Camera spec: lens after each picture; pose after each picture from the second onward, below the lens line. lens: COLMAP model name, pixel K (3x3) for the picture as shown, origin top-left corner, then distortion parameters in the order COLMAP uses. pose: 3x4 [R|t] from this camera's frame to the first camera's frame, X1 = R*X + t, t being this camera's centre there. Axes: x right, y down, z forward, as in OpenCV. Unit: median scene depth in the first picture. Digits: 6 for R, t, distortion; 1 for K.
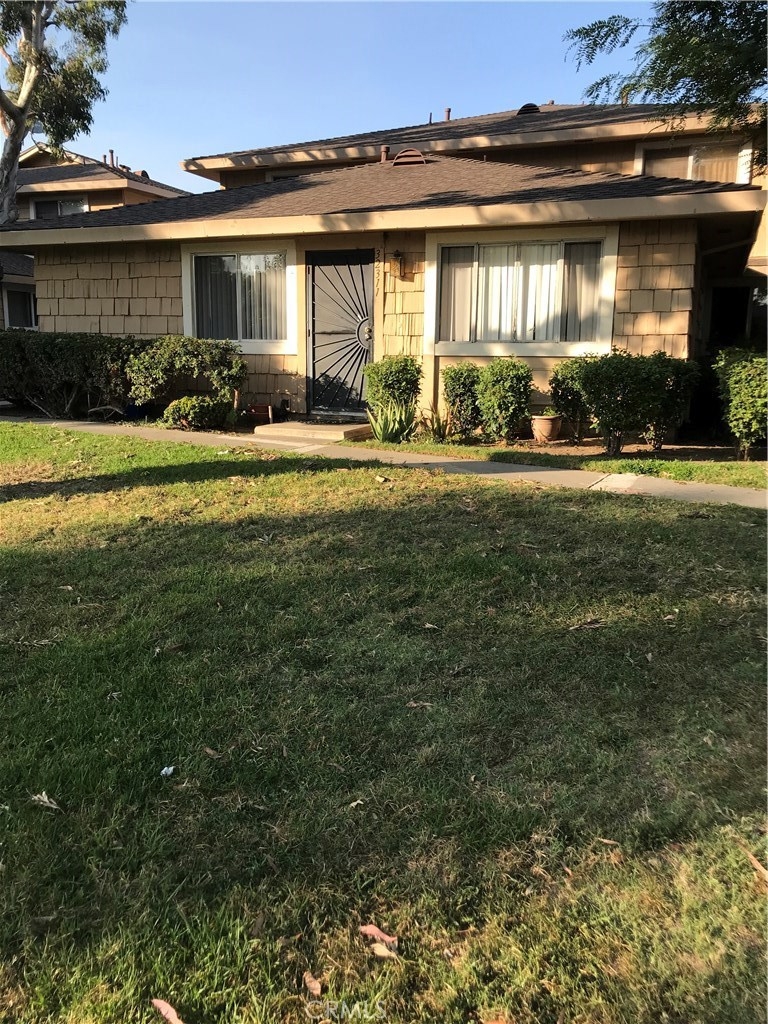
lens RADIAL K [[833.0, 0, 384.5], [0, 833.0, 511.1], [0, 0, 1]] dist [0.017782, 0.007236]
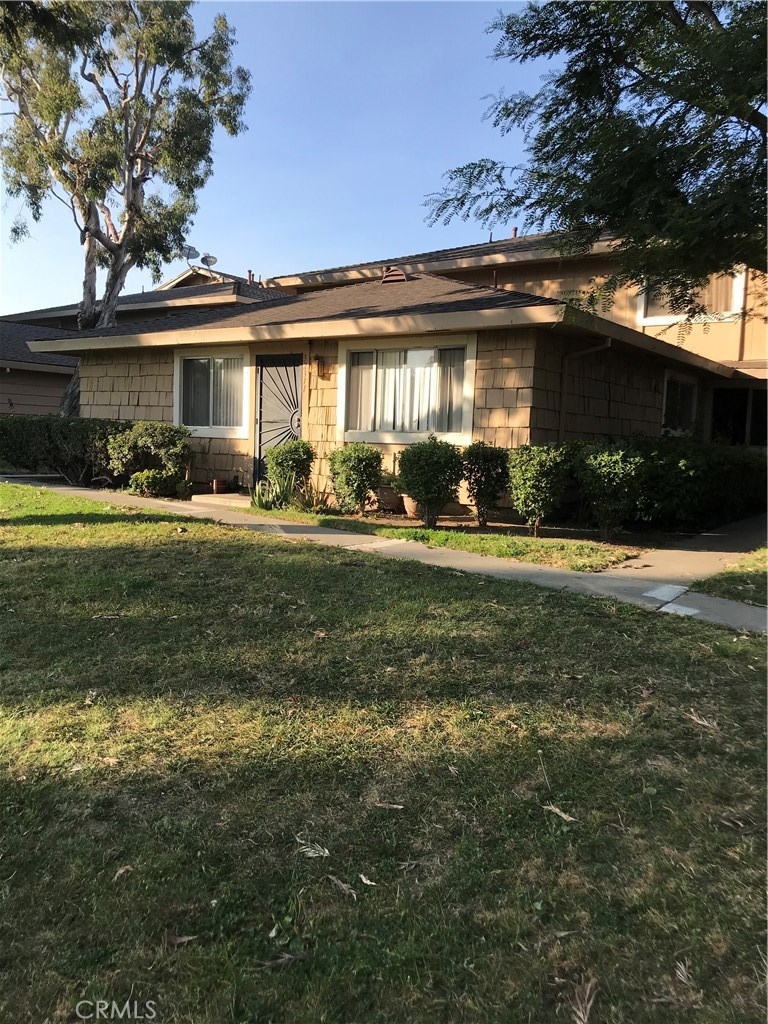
lens RADIAL K [[833.0, 0, 383.6], [0, 833.0, 512.5], [0, 0, 1]] dist [0.017782, 0.007236]
pose [[0.971709, 0.044042, -0.232040, 0.393076], [-0.070035, 0.992004, -0.104994, 0.031243], [0.225561, 0.118275, 0.967023, -0.108505]]
